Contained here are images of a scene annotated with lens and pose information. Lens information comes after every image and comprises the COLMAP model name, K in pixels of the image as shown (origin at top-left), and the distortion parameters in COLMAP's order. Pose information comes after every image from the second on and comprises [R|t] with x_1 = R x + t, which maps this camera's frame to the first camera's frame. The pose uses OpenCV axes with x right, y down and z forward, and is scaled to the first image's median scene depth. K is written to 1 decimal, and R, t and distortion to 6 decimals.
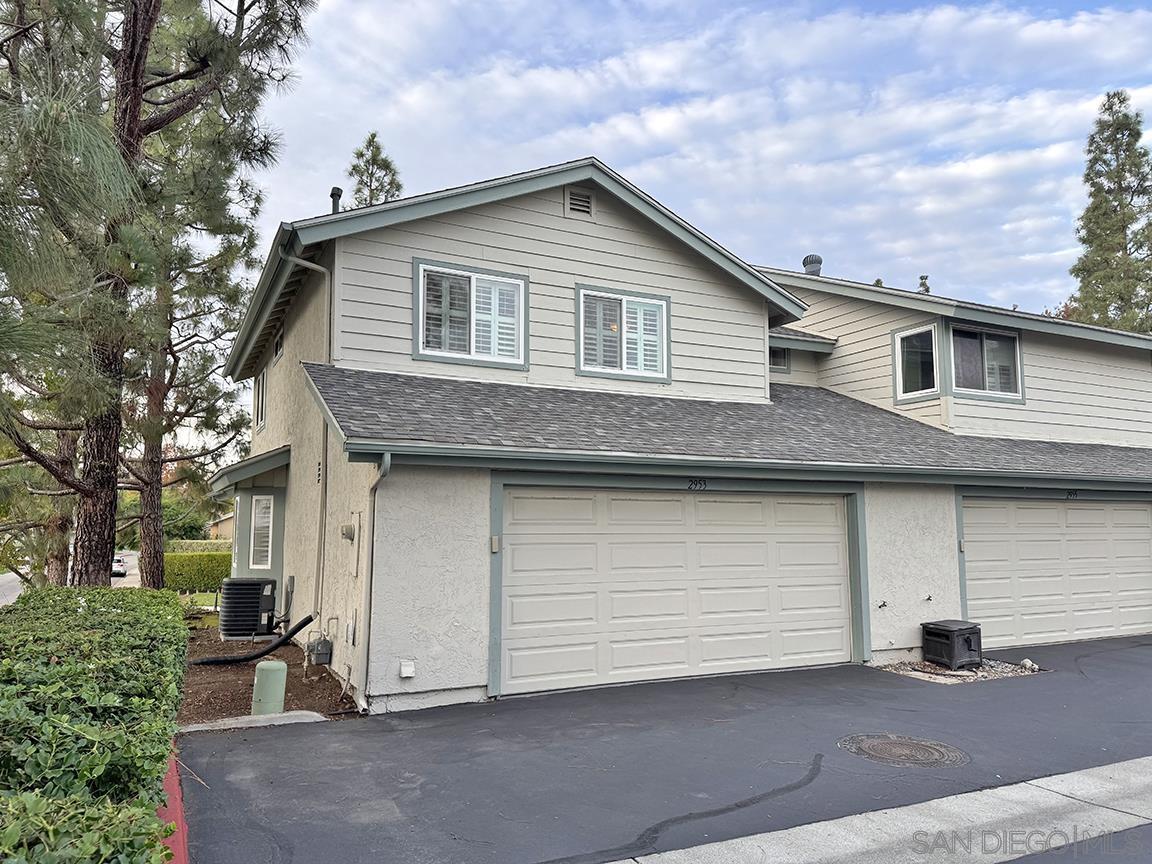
lens RADIAL K [[837.8, 0, 582.4], [0, 837.8, 429.0], [0, 0, 1]] dist [0.005616, -0.029062]
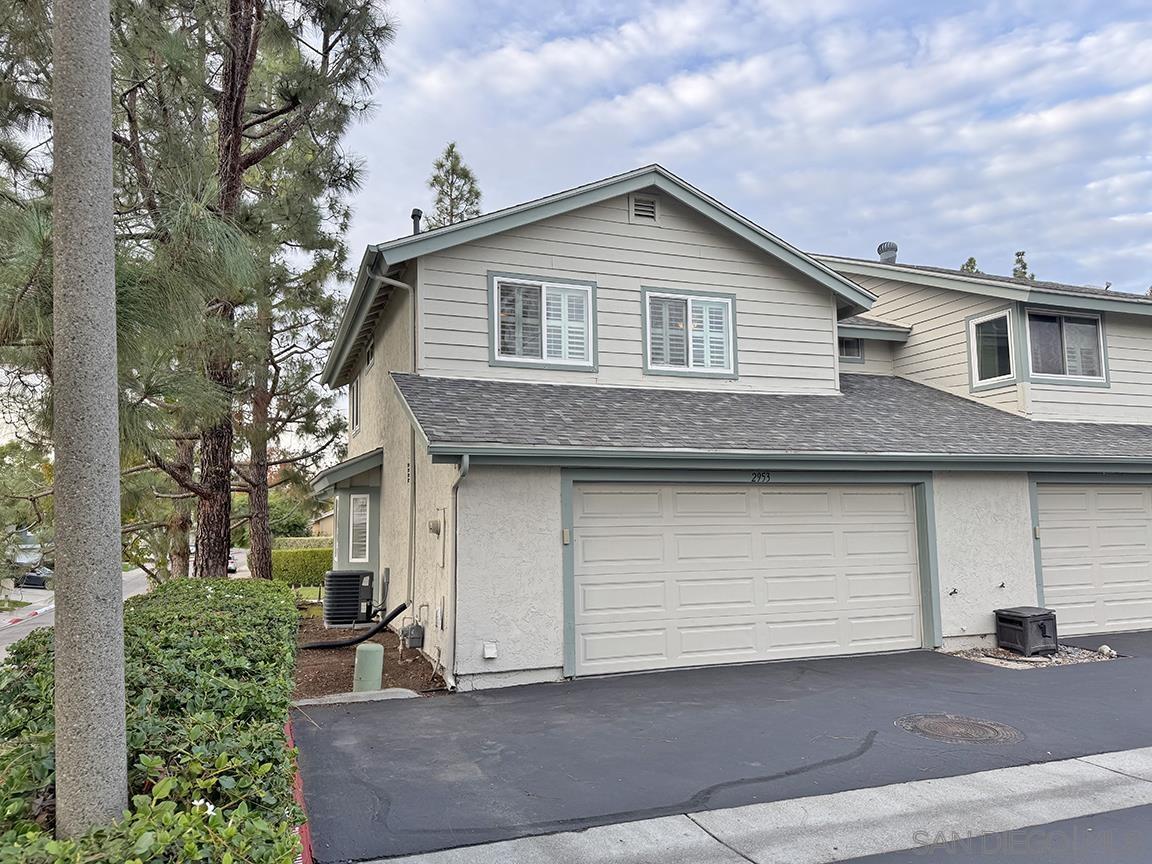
lens RADIAL K [[837.8, 0, 576.3], [0, 837.8, 427.2], [0, 0, 1]] dist [0.005616, -0.029062]
pose [[0.993651, -0.026698, -0.109293, 0.021120], [0.027320, 0.999618, 0.004201, -0.005386], [0.109139, -0.007161, 0.994001, -0.051344]]
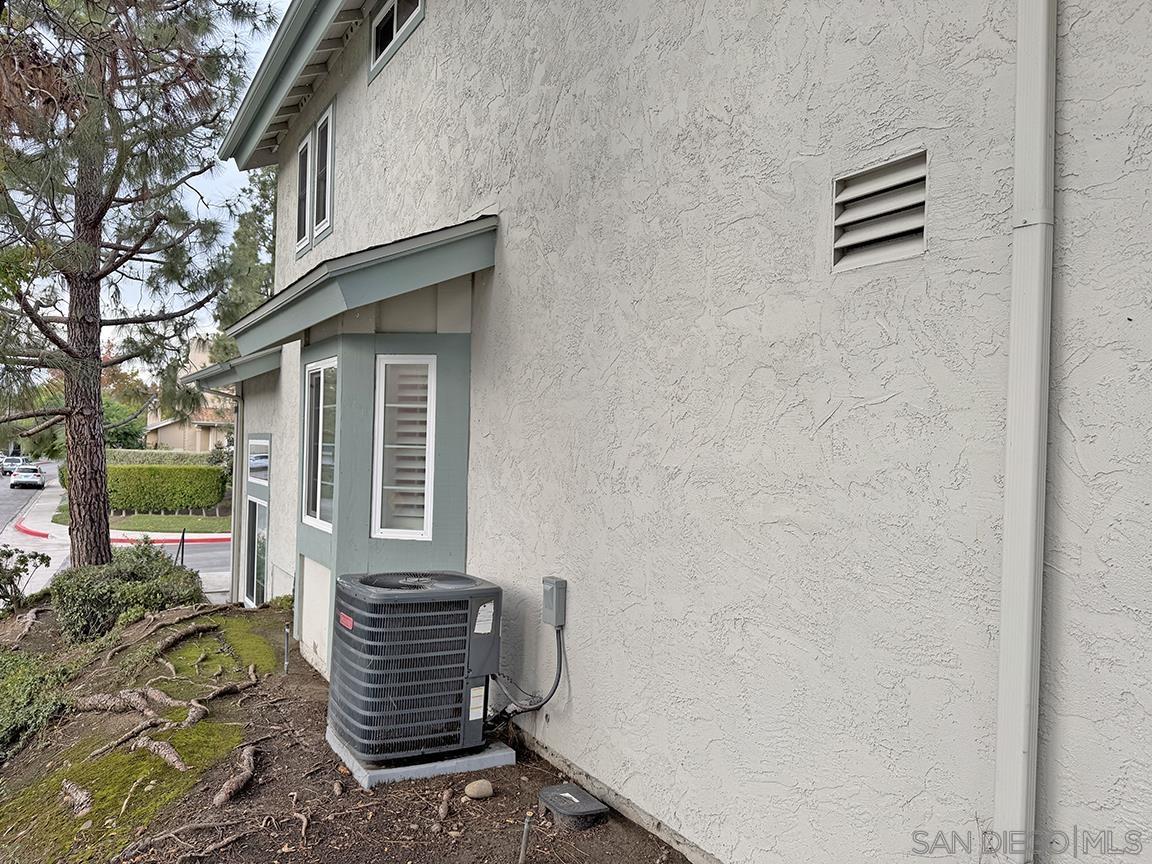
lens RADIAL K [[837.8, 0, 574.1], [0, 837.8, 435.8], [0, 0, 1]] dist [0.005616, -0.029062]
pose [[0.997152, 0.029719, 0.069314, -0.365260], [-0.036747, 0.994060, 0.102440, 0.083332], [-0.065858, -0.104696, 0.992321, 0.672402]]
